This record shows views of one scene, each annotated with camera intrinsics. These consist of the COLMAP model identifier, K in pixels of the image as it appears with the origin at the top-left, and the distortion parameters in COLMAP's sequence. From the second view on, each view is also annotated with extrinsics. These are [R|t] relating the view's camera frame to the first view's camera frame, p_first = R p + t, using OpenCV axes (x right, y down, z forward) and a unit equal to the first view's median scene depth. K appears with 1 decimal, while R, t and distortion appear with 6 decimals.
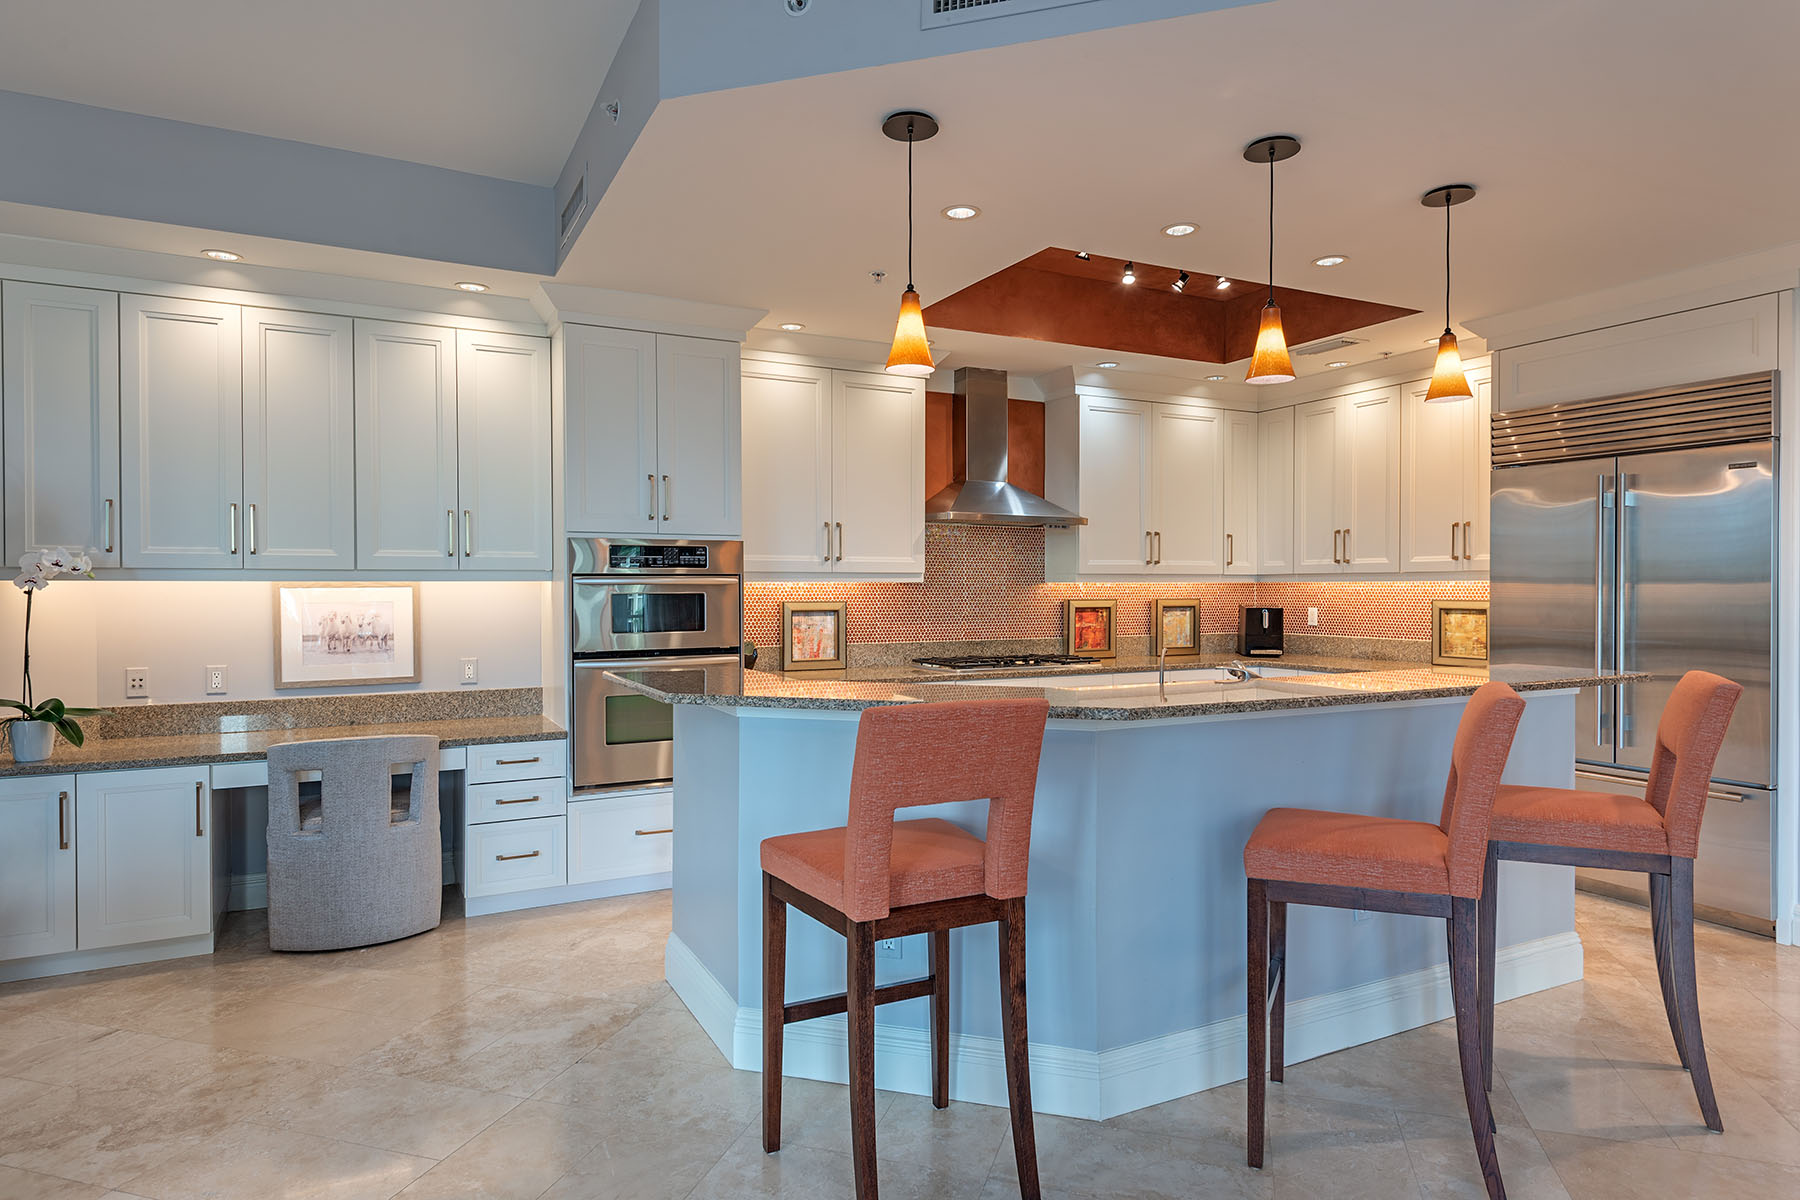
lens RADIAL K [[1027.3, 0, 900.5], [0, 1027.3, 601.8], [0, 0, 1]] dist [0.003747, 0.000476]
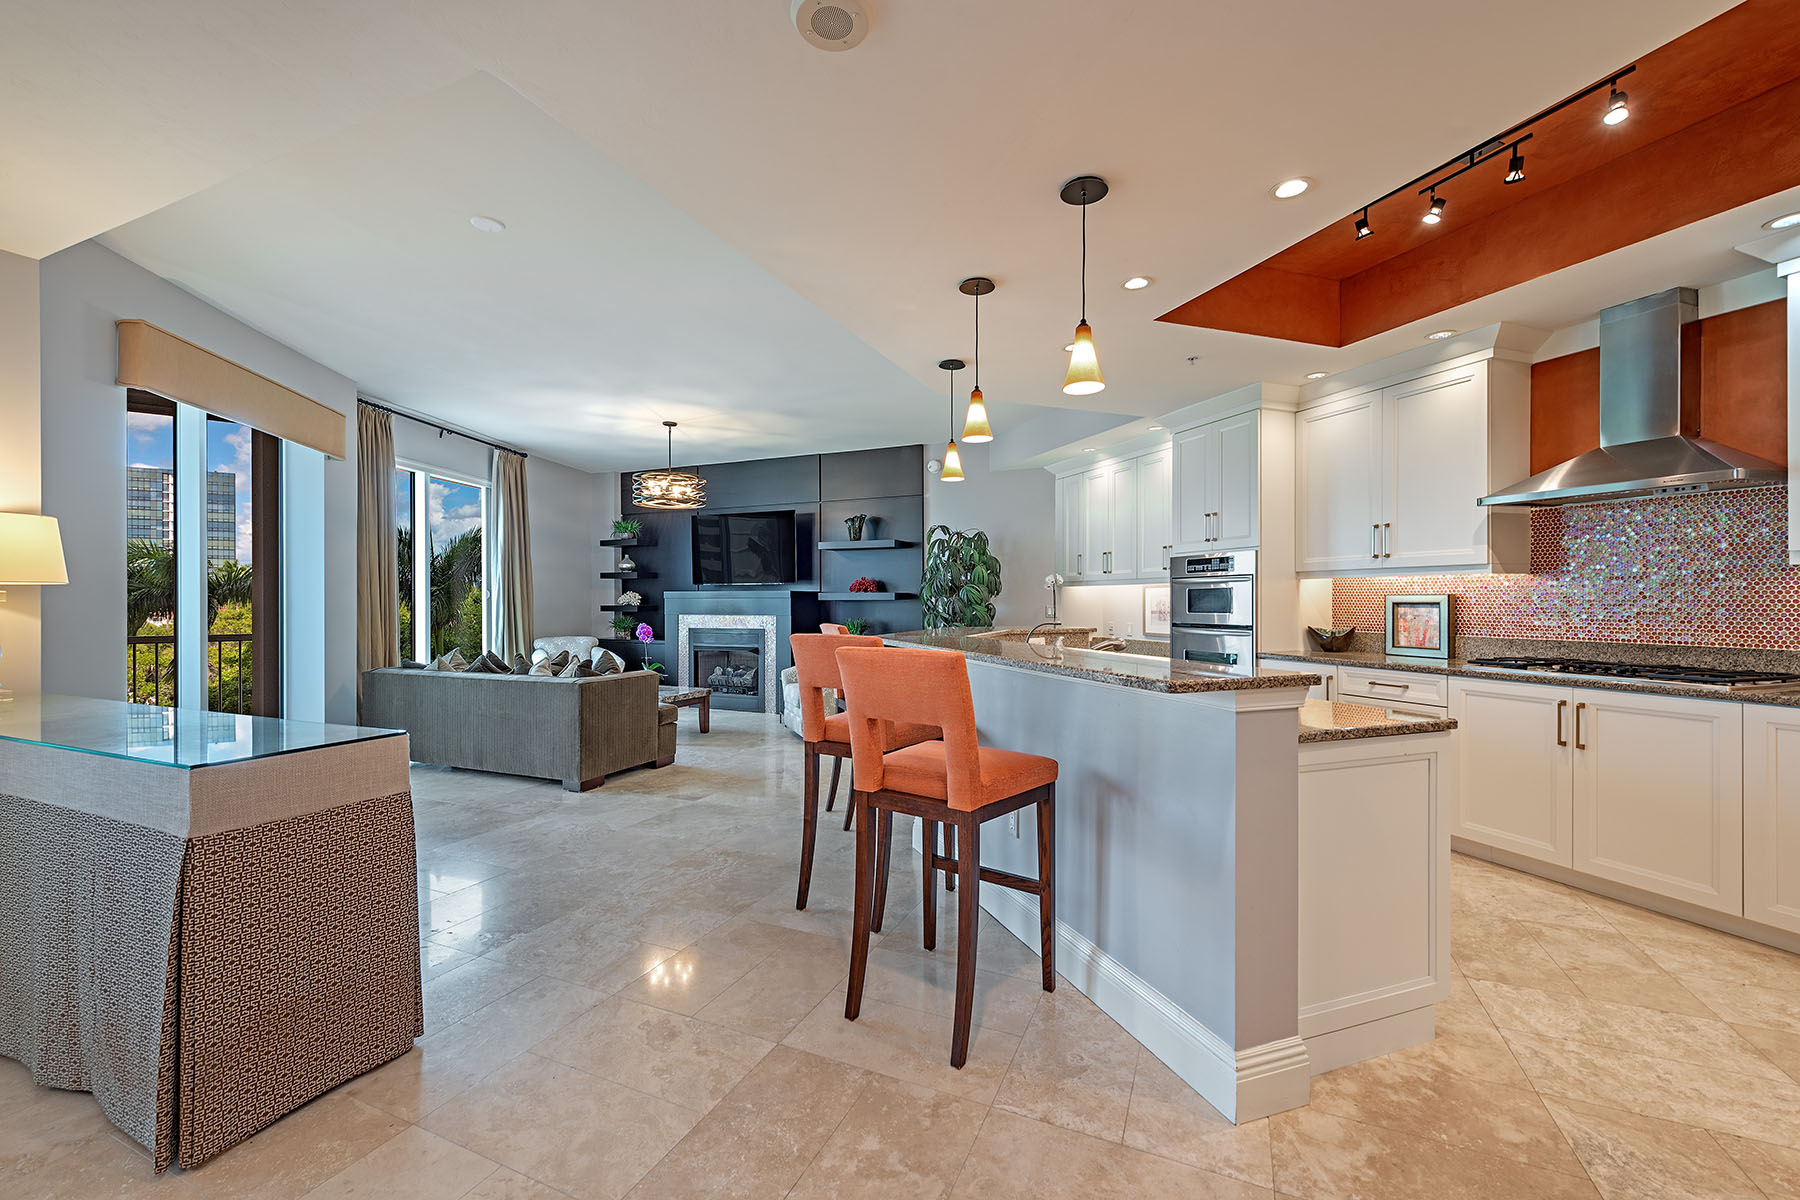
lens RADIAL K [[761.2, 0, 900.6], [0, 761.2, 600.4], [0, 0, 1]] dist [0.000312, 0.000004]
pose [[-0.141142, 0.005132, -0.989976, 0.804293], [-0.004129, 0.999975, 0.005773, 0.004001], [0.989981, 0.004903, -0.141118, 0.569316]]
